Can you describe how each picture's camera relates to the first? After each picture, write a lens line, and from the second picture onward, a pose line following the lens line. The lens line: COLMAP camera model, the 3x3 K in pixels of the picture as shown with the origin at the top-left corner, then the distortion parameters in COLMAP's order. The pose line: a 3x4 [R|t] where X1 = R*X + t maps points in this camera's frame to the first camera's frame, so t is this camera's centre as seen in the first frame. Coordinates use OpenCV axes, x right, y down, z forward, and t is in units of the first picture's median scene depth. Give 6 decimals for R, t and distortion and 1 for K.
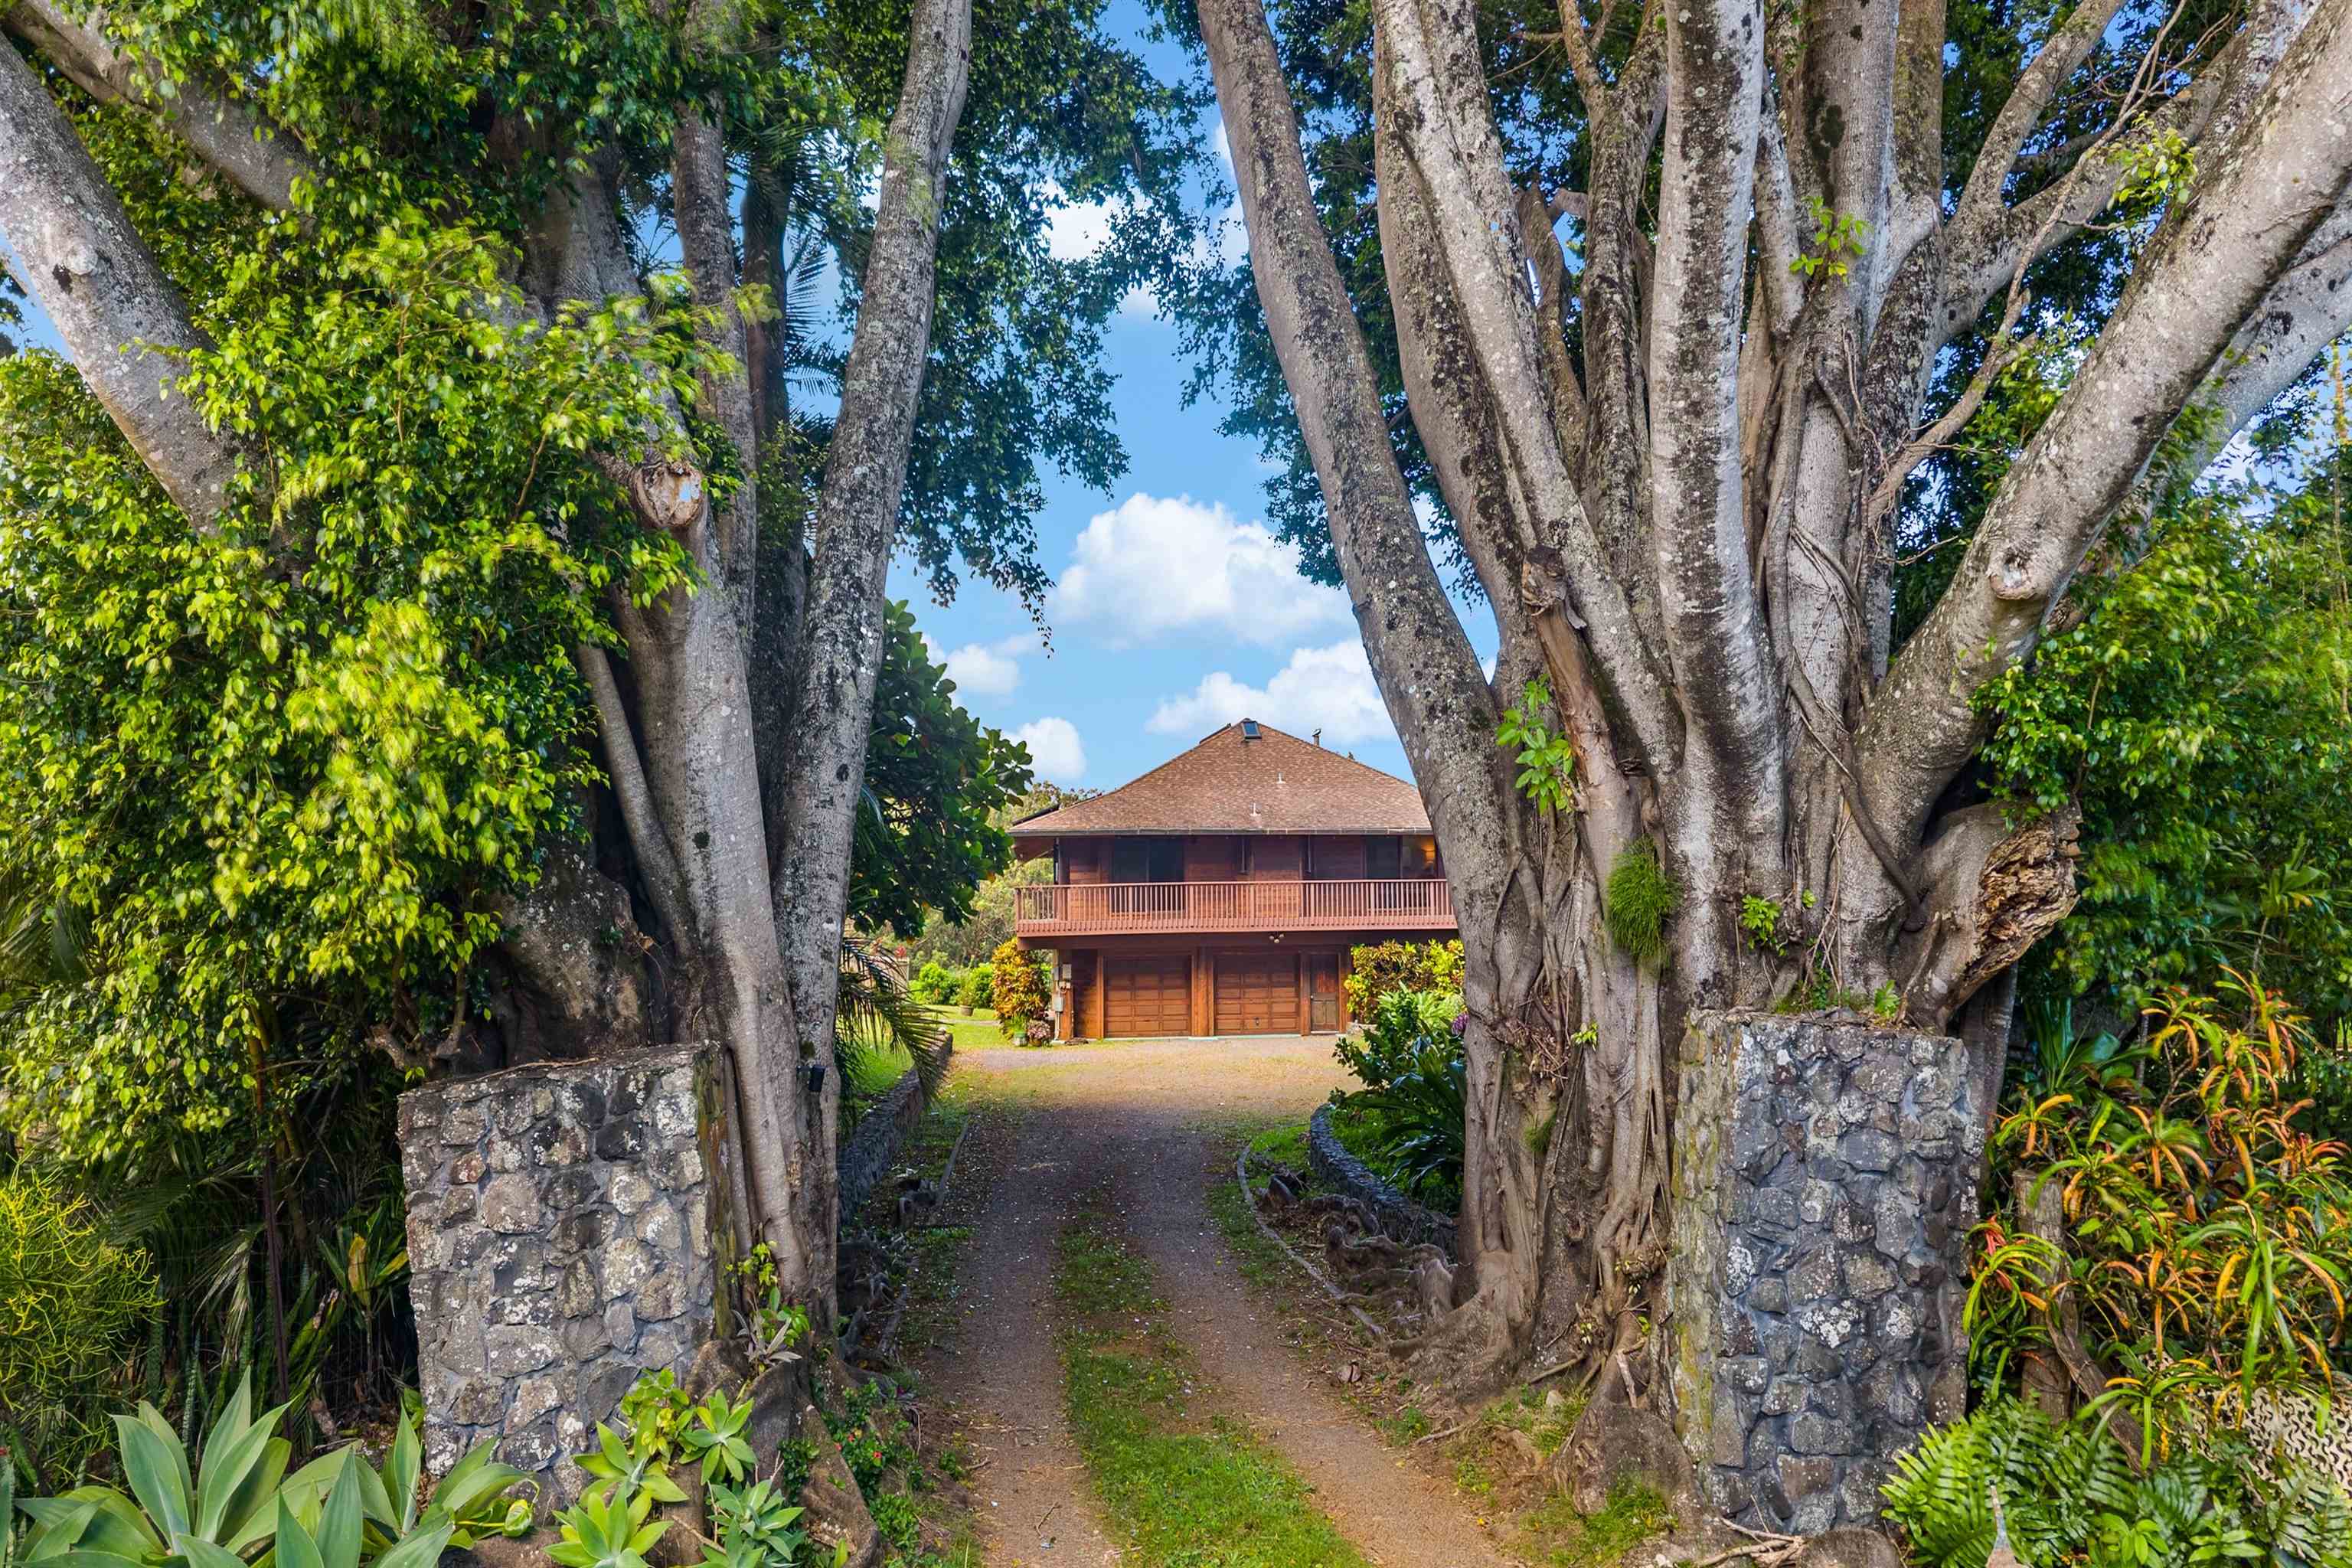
lens RADIAL K [[1603.0, 0, 1180.4], [0, 1603.0, 790.0], [0, 0, 1]] dist [0.007988, -0.000884]
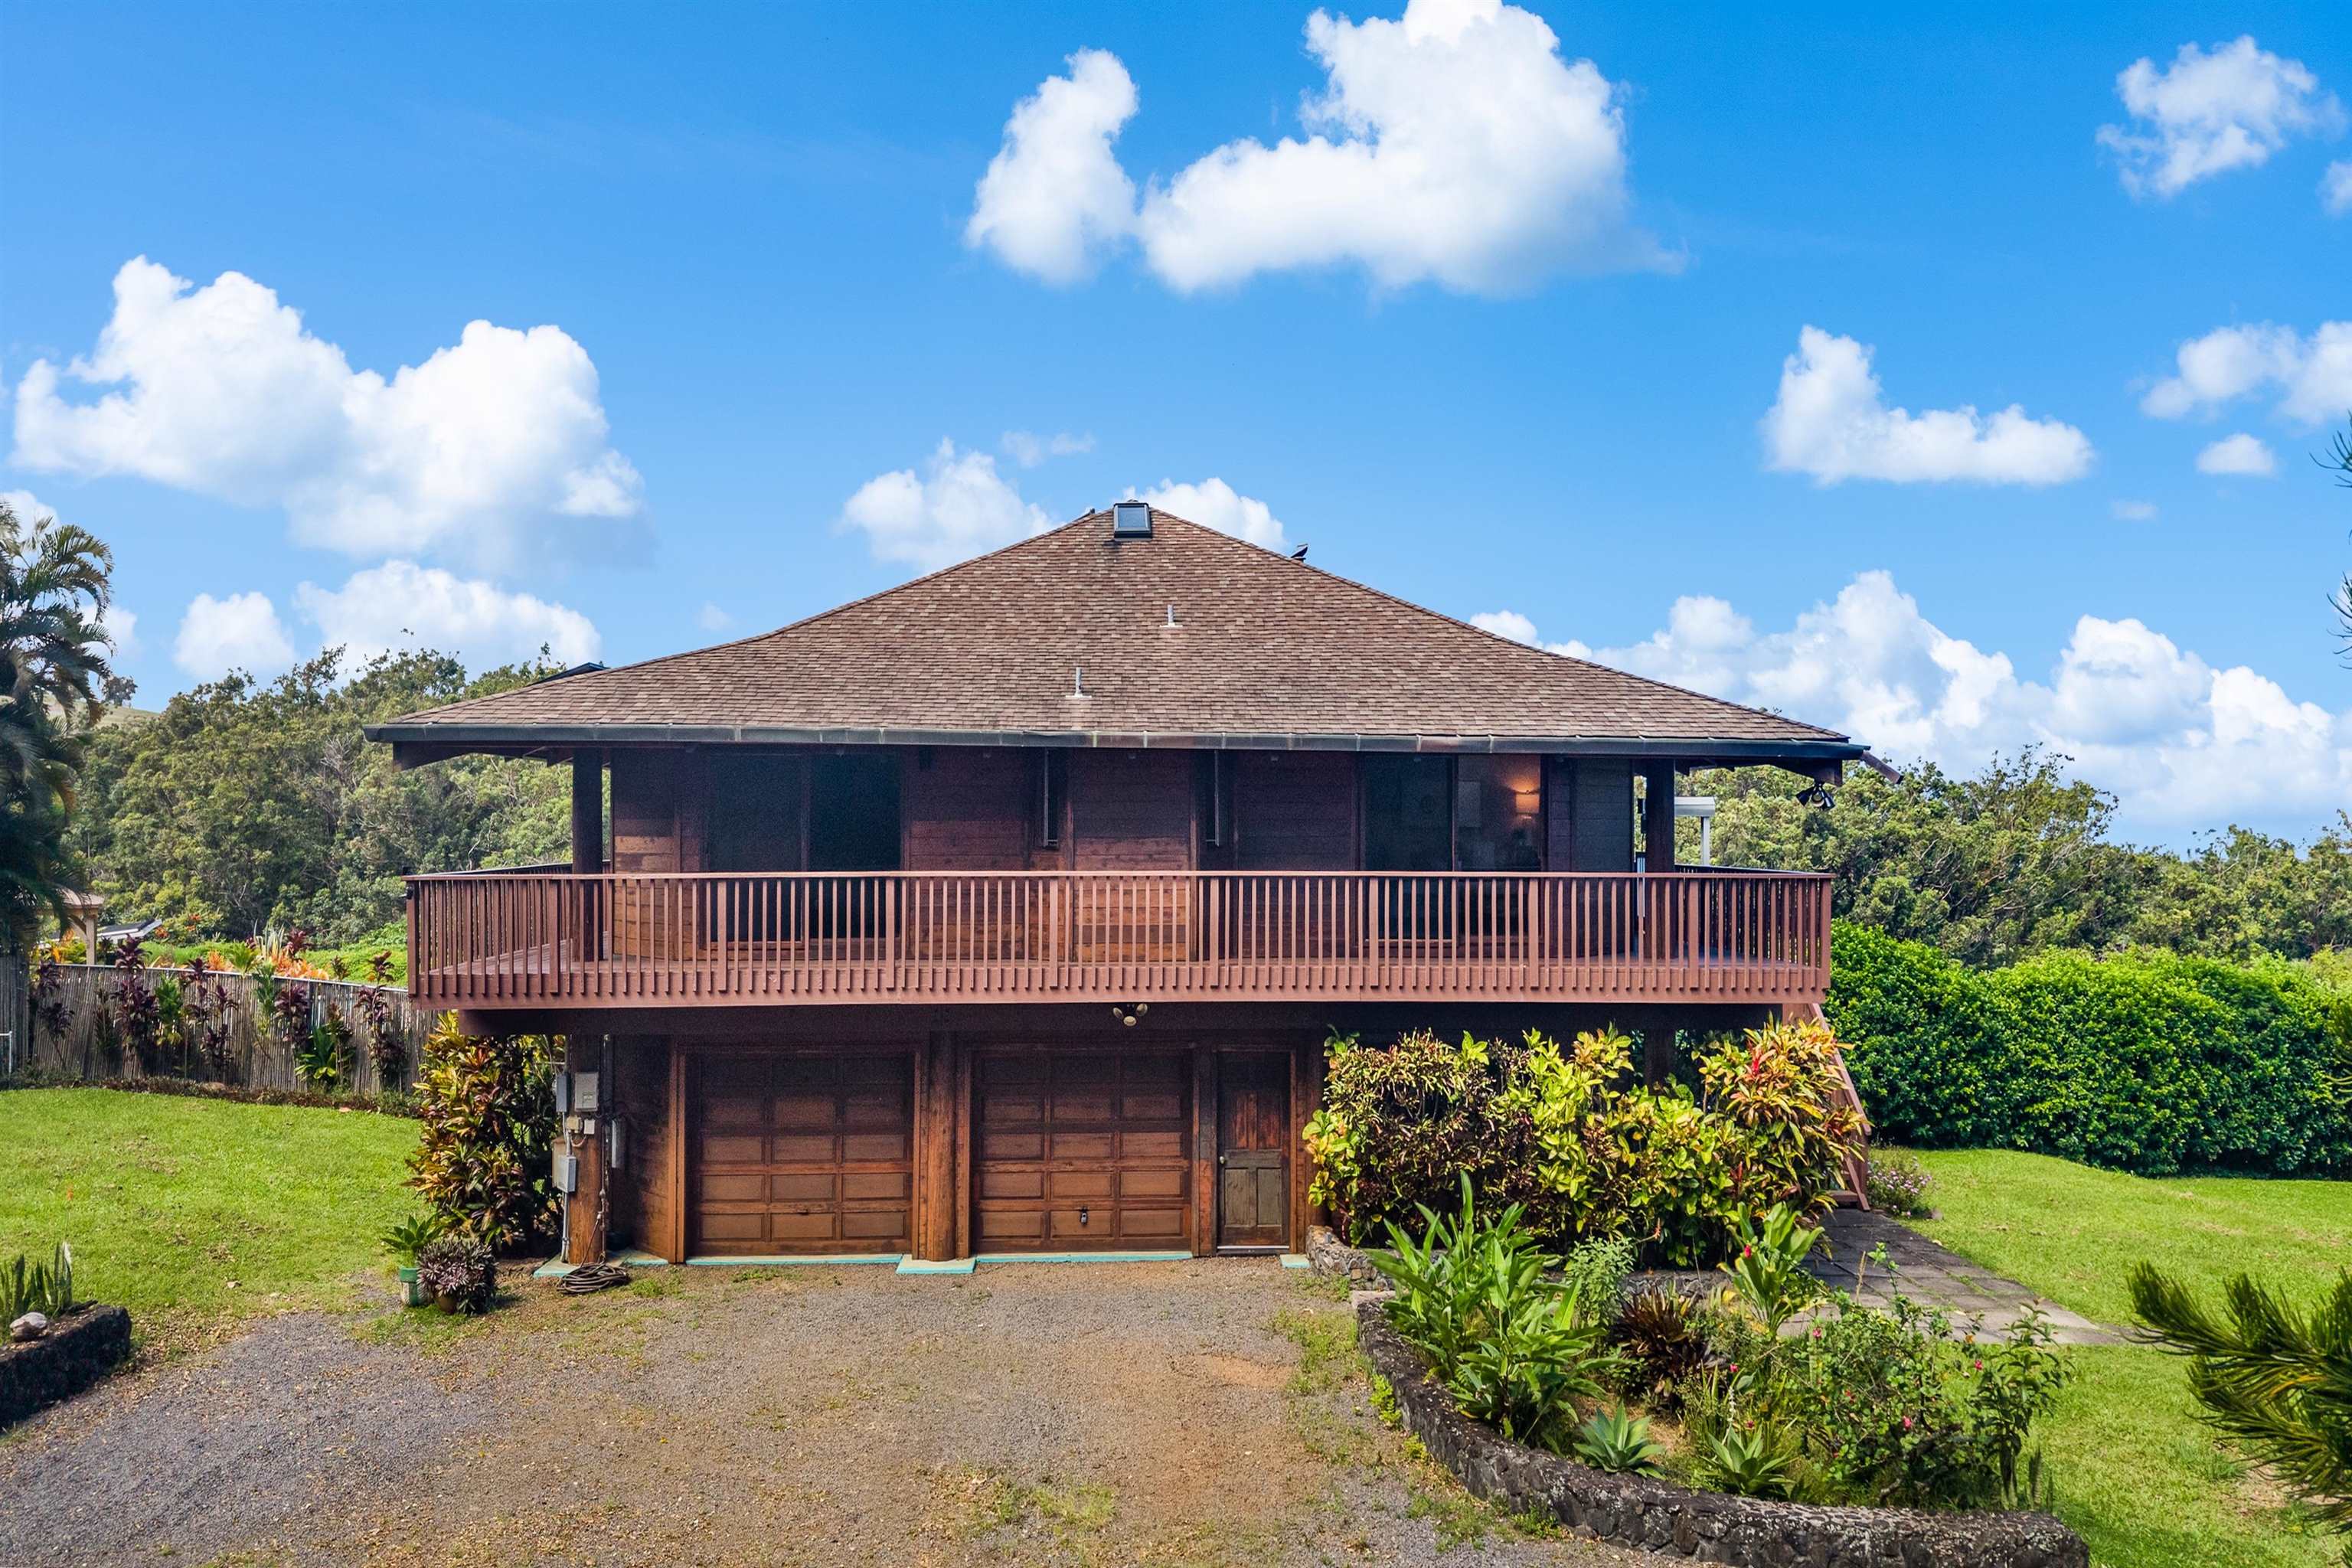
lens RADIAL K [[1603.0, 0, 1172.0], [0, 1603.0, 774.5], [0, 0, 1]] dist [0.007988, -0.000884]
pose [[0.999236, 0.017999, -0.034685, 0.082879], [-0.016837, 0.999296, 0.033515, 0.021009], [0.035264, -0.032906, 0.998836, 0.613286]]
